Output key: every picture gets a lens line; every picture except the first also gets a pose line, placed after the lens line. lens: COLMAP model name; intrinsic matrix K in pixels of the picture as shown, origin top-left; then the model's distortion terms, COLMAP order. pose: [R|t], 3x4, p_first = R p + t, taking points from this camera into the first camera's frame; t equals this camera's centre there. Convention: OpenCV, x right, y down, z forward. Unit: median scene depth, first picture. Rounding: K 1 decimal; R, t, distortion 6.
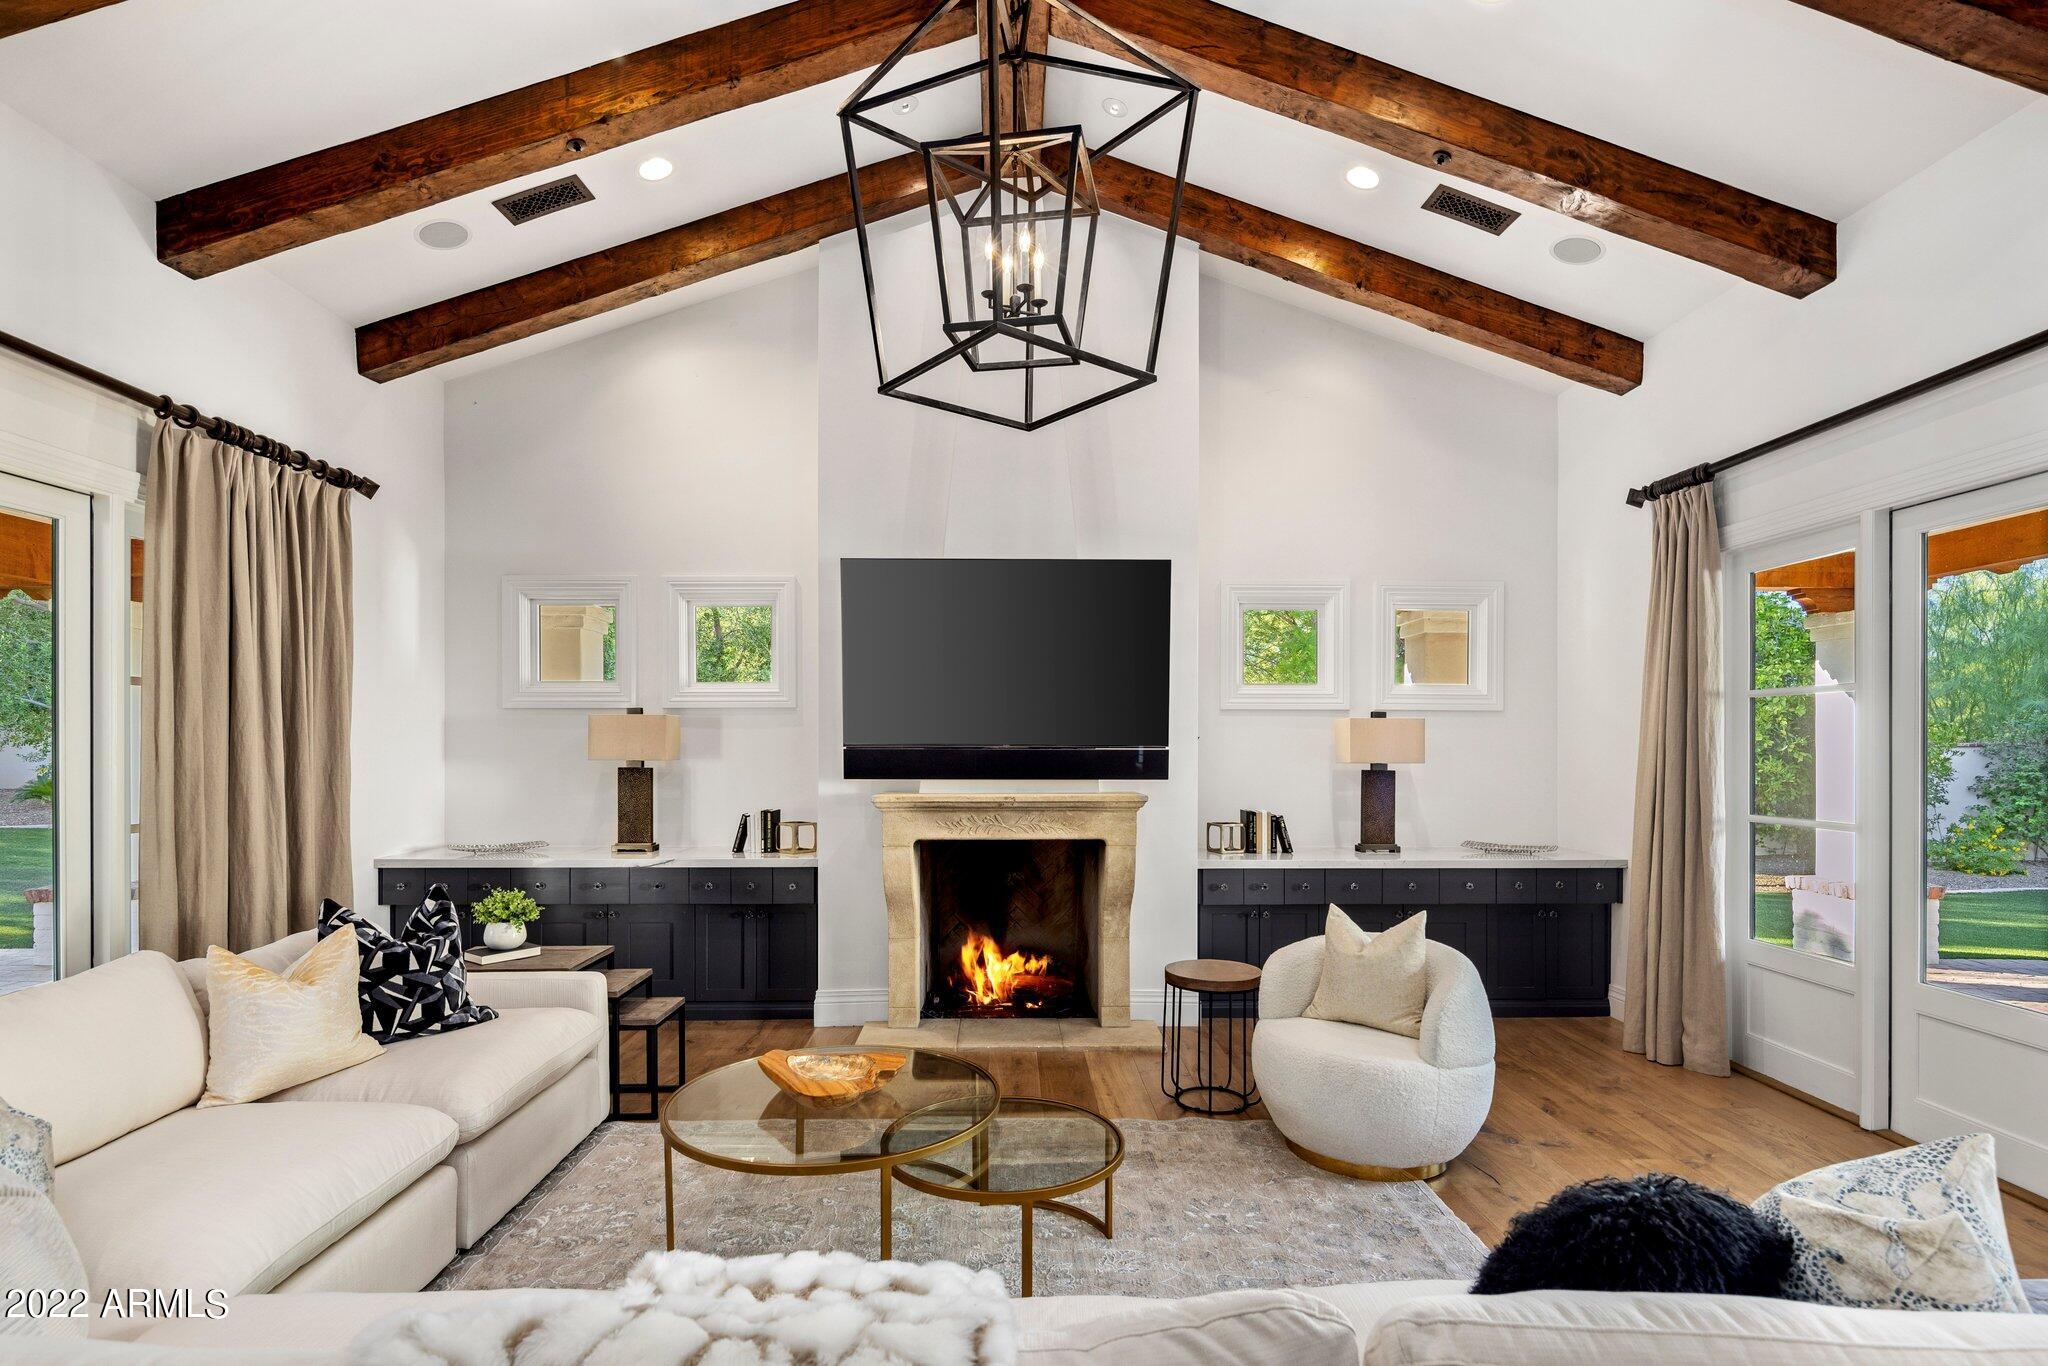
lens RADIAL K [[1004.2, 0, 1024.8], [0, 1004.2, 743.9], [0, 0, 1]] dist [0.002017, -0.000304]
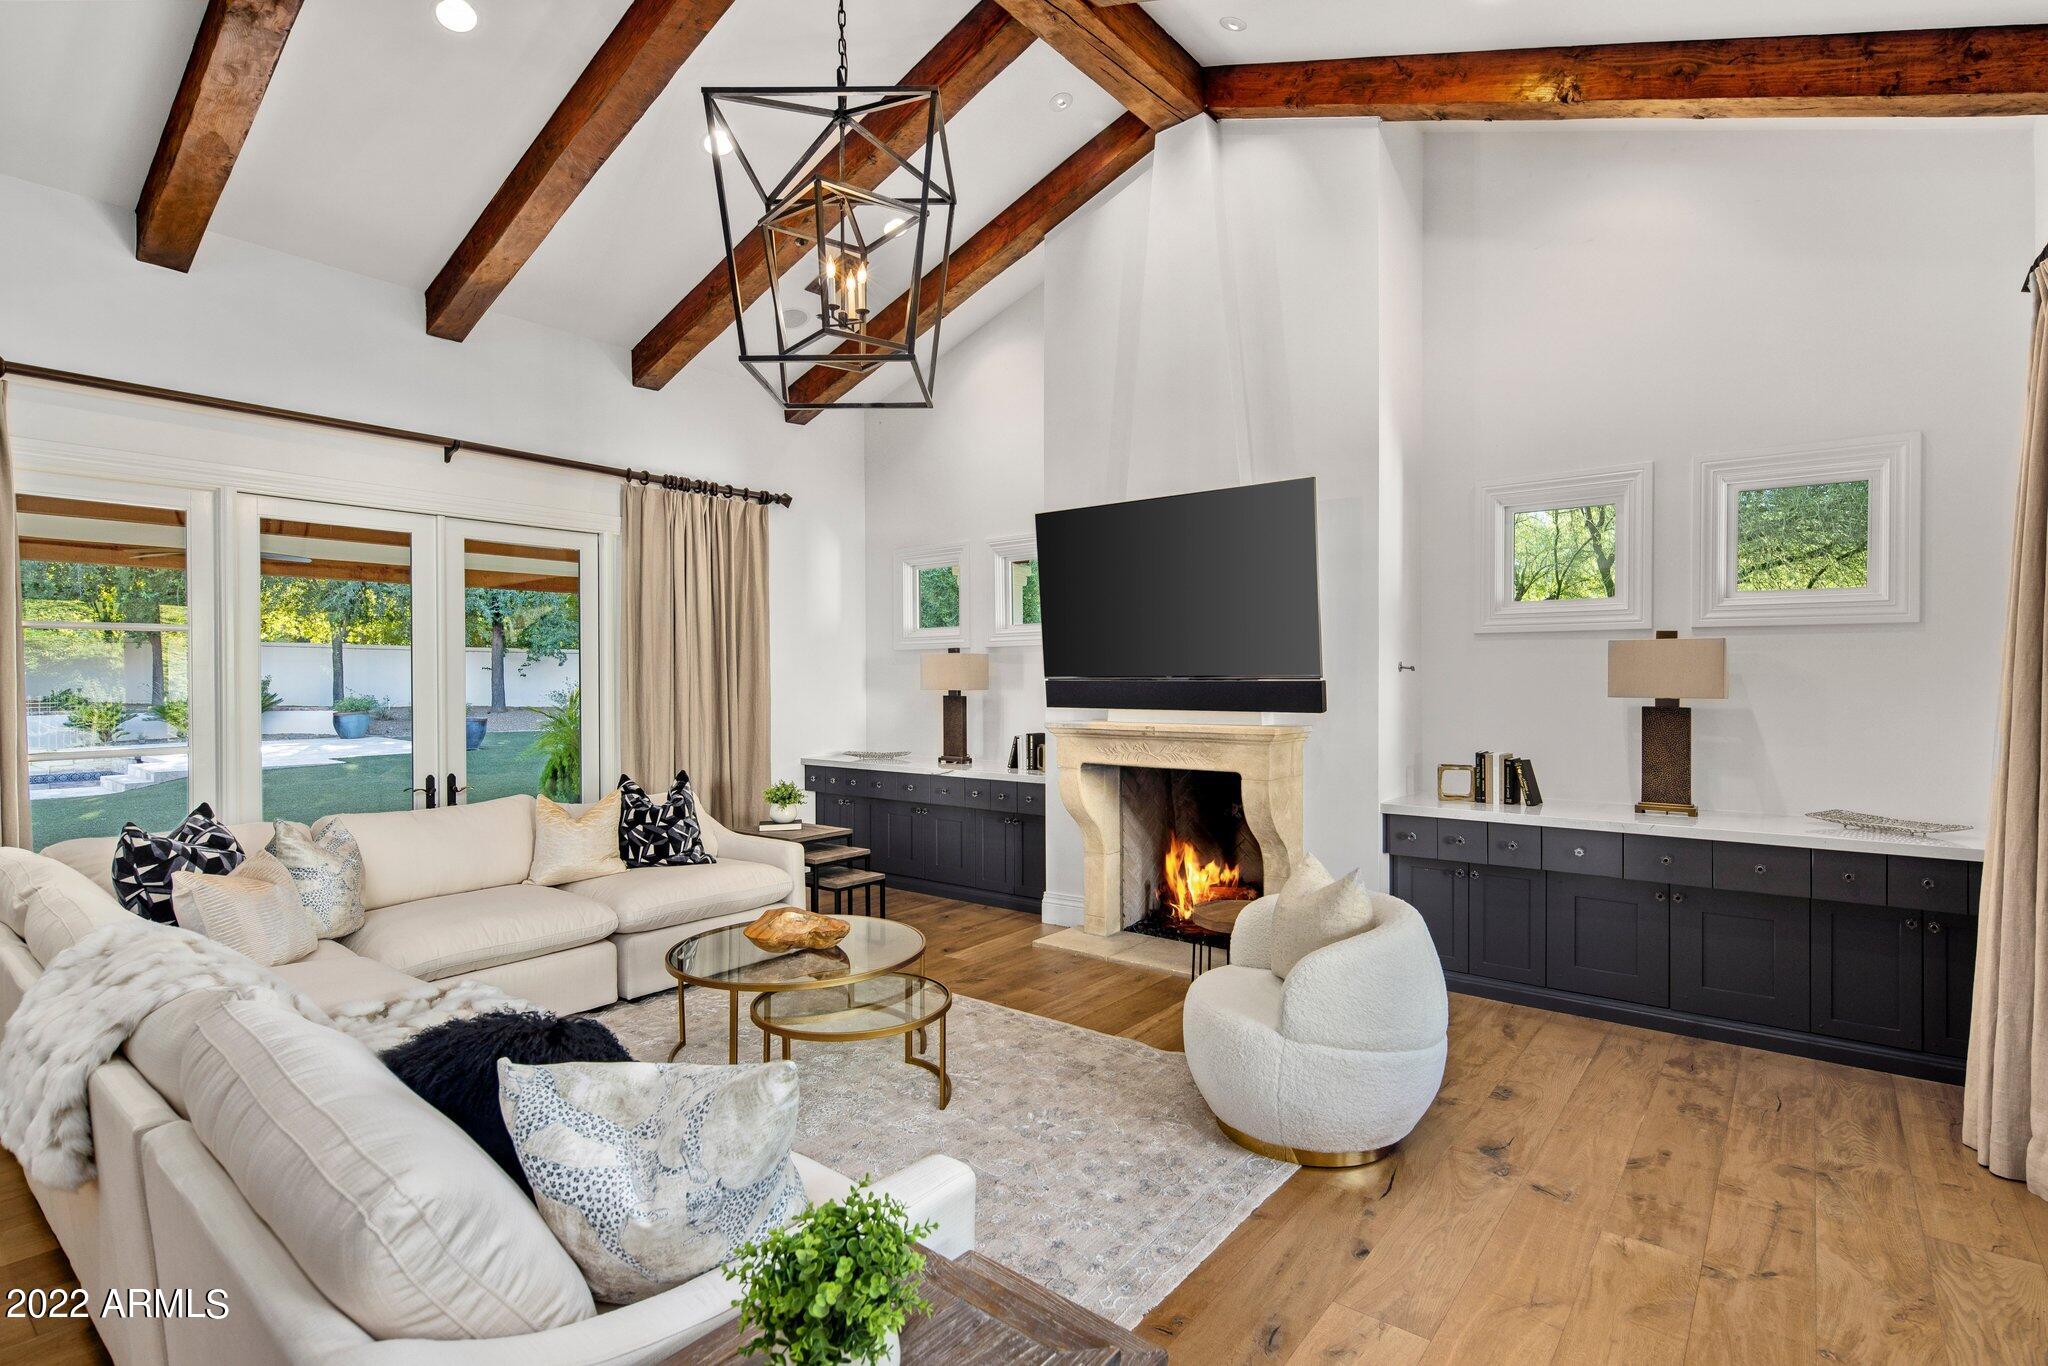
lens RADIAL K [[997.5, 0, 1024.0], [0, 997.5, 683.0], [0, 0, 1]] dist [0.000005, -0.001586]
pose [[0.769186, -0.000218, -0.639025, 0.517258], [0.004489, 0.999977, 0.005063, 0.001675], [0.639009, -0.006763, 0.769169, 0.113347]]
